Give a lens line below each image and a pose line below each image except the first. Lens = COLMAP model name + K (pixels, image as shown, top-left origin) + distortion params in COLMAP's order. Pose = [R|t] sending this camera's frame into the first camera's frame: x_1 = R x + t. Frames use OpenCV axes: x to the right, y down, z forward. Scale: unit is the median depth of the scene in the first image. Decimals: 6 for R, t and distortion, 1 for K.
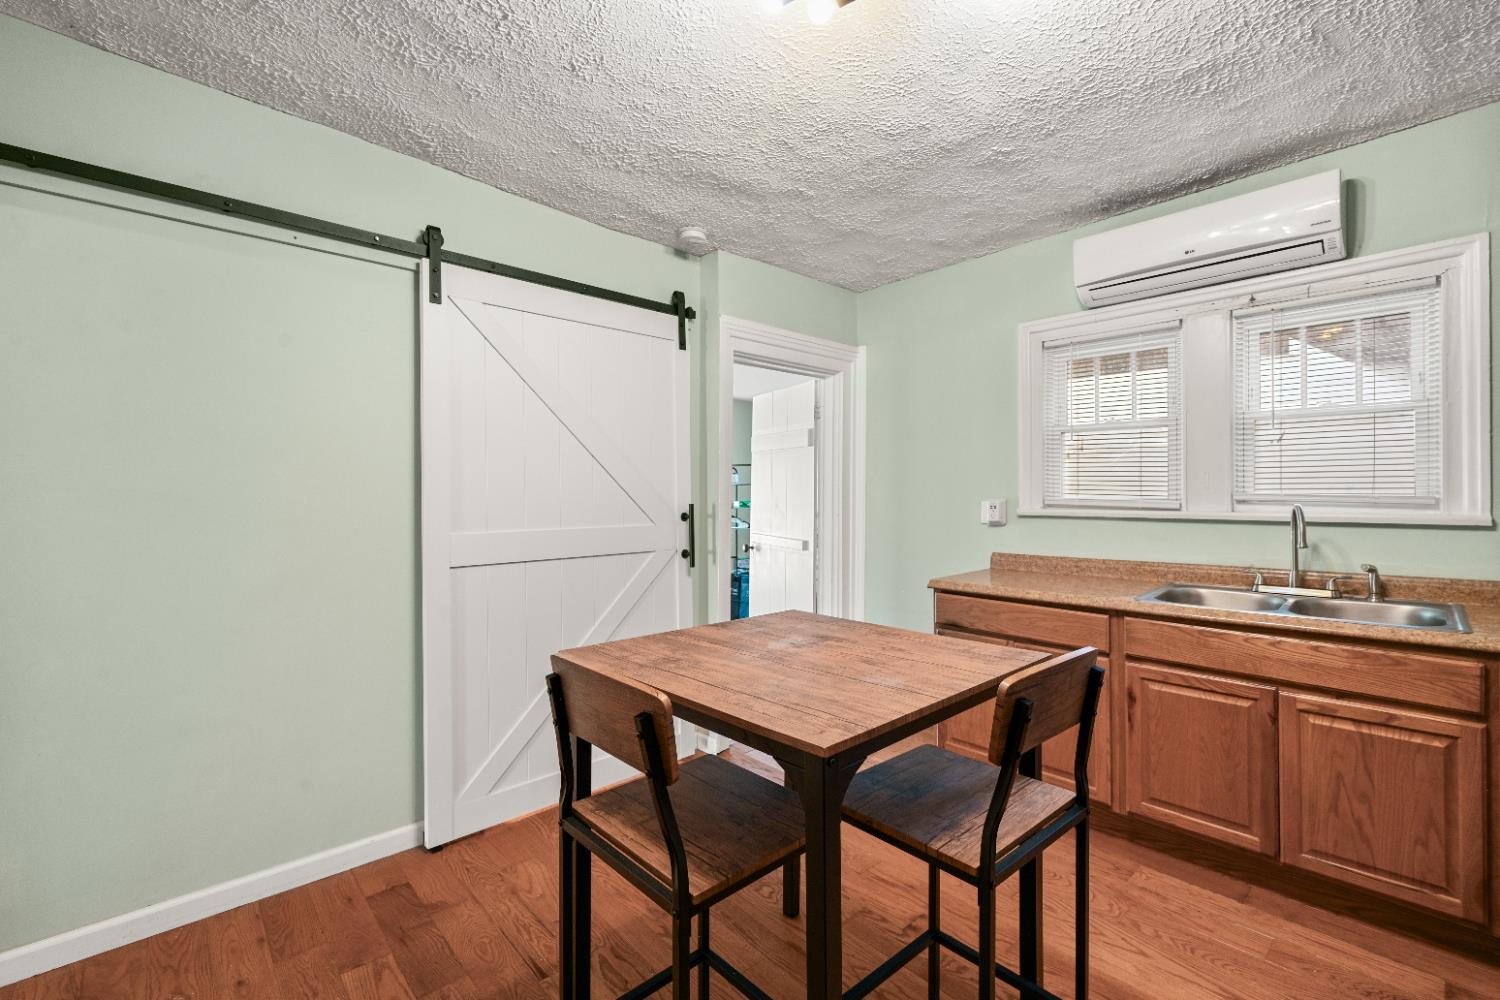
lens RADIAL K [[661.3, 0, 750.7], [0, 661.3, 496.0], [0, 0, 1]] dist [-0.001284, 0.000114]
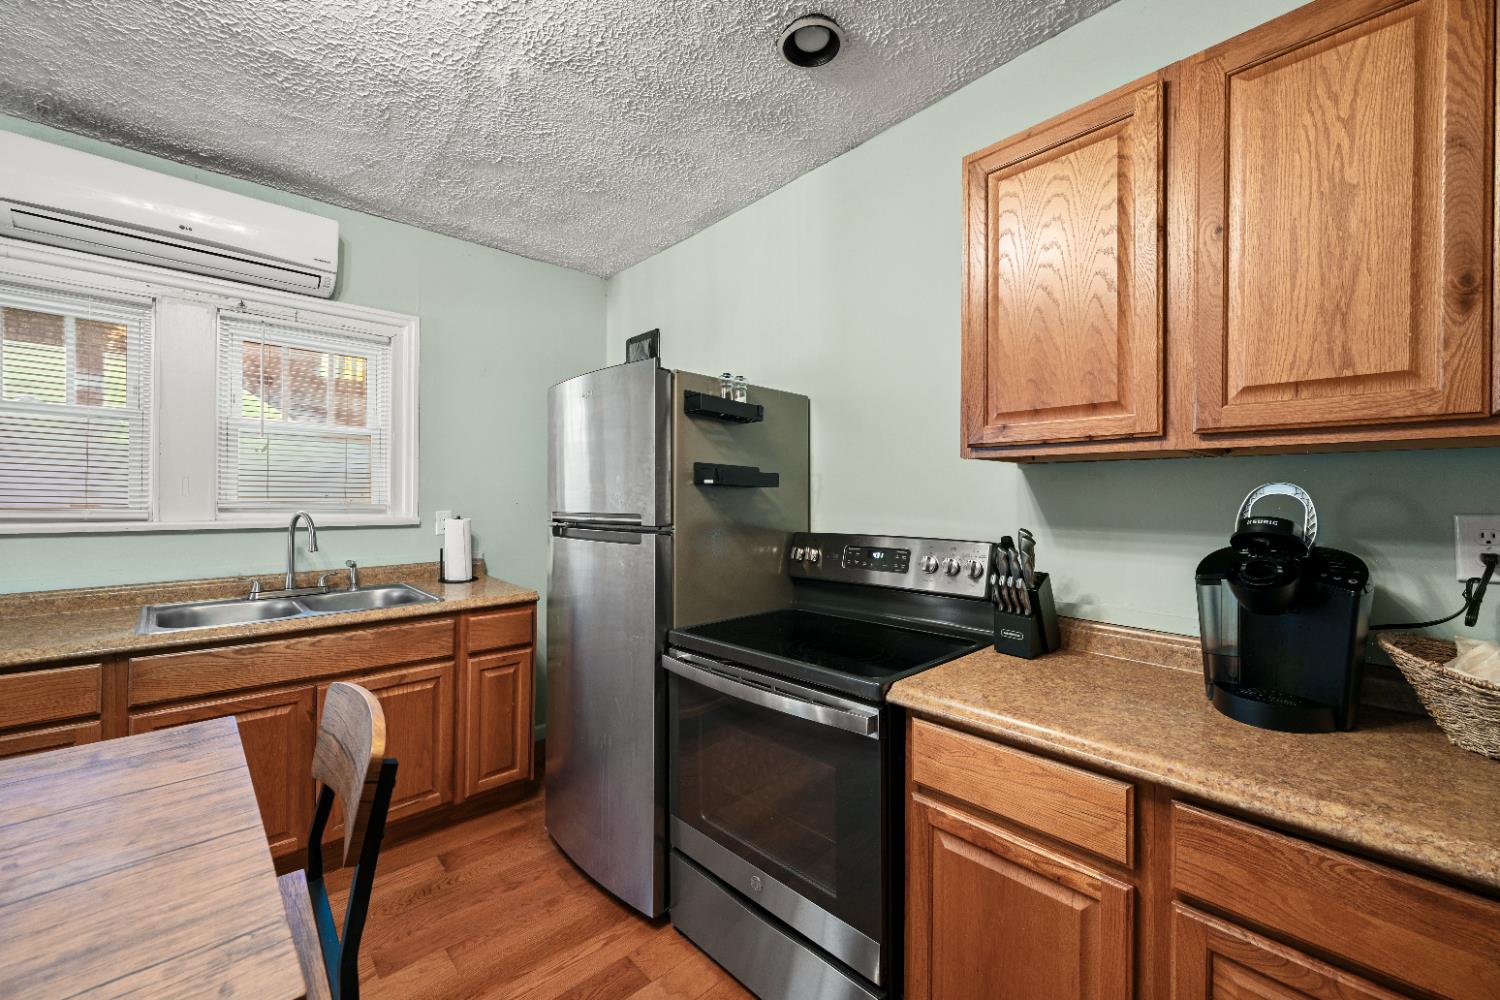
lens RADIAL K [[596.4, 0, 750.3], [0, 596.4, 496.6], [0, 0, 1]] dist [-0.001378, 0.000124]
pose [[-0.020194, 0.008328, 0.999761, -0.167377], [-0.000116, 0.999965, -0.008332, -0.003680], [-0.999796, -0.000284, -0.020193, 0.298494]]
